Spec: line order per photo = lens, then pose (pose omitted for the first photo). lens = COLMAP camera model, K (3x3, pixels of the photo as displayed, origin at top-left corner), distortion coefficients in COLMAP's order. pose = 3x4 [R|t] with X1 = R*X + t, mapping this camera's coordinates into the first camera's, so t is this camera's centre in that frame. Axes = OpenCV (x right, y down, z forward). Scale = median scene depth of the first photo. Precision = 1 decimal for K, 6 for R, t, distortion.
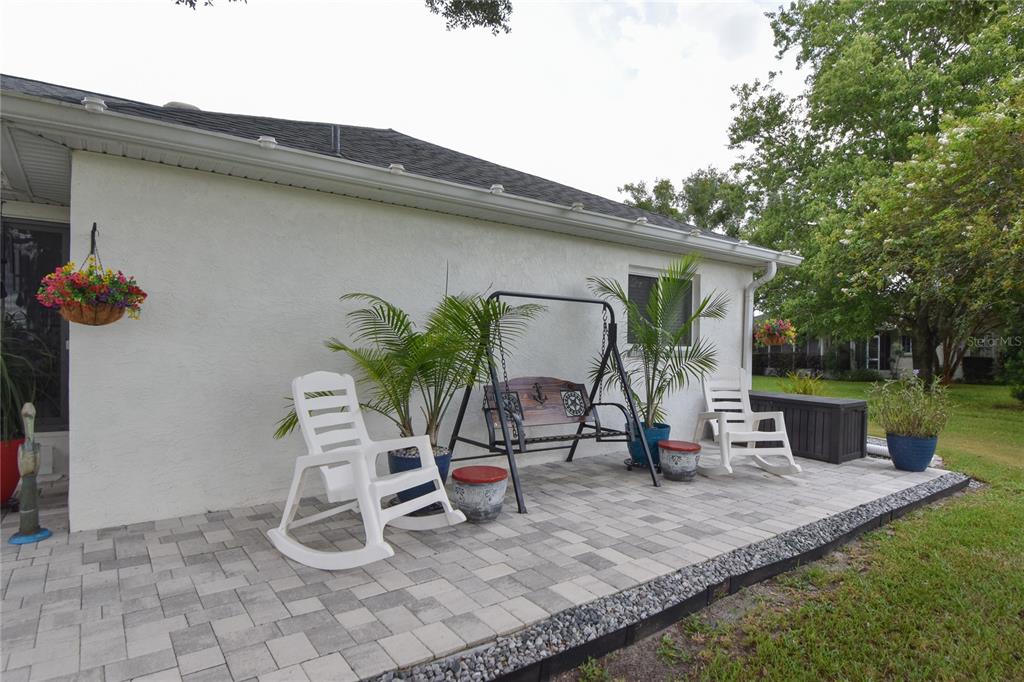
lens RADIAL K [[562.9, 0, 511.6], [0, 562.9, 347.1], [0, 0, 1]] dist [0.002041, -0.000558]
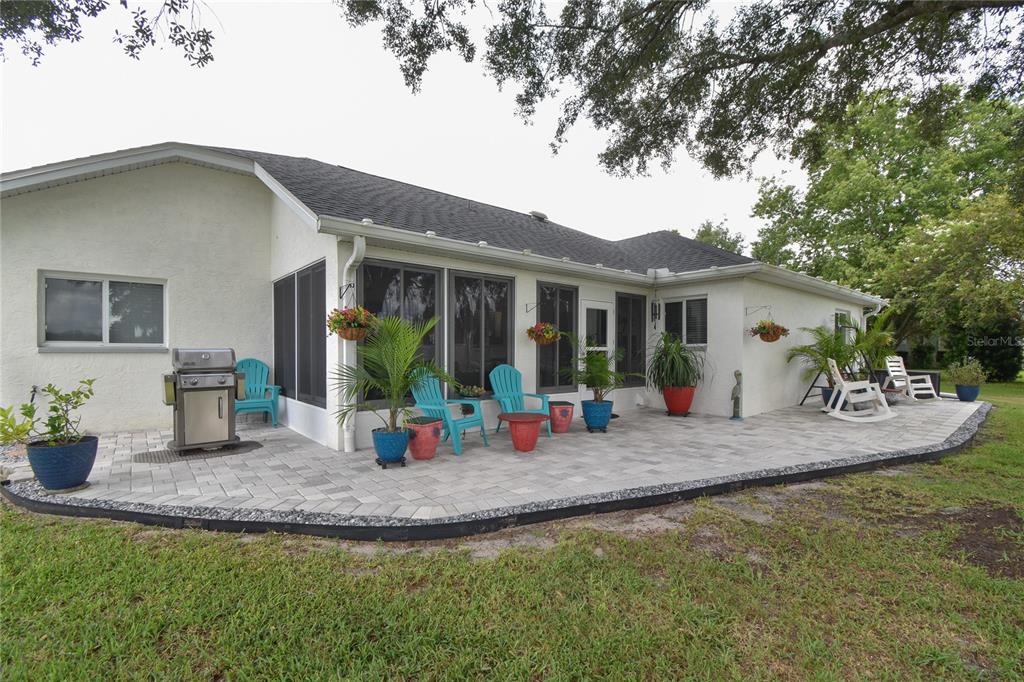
lens RADIAL K [[455.8, 0, 511.4], [0, 455.8, 349.0], [0, 0, 1]] dist [-0.001699, -0.000594]
pose [[0.997729, -0.008955, 0.066764, -1.254608], [0.008673, 0.999952, 0.004516, -0.015025], [-0.066802, -0.003926, 0.997759, -0.698707]]
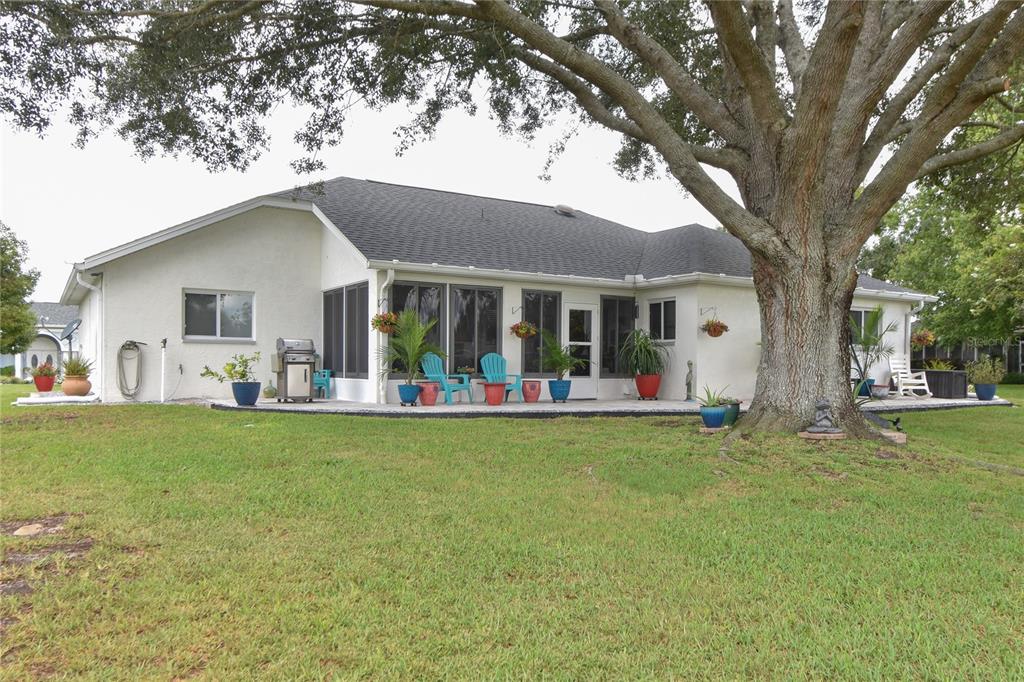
lens RADIAL K [[760.1, 0, 512.3], [0, 760.1, 358.2], [0, 0, 1]] dist [-0.005243, 0.000124]
pose [[0.997342, -0.005652, -0.072637, -0.937885], [0.005194, 0.999965, -0.006488, 0.065192], [0.072671, 0.006094, 0.997337, -2.131852]]
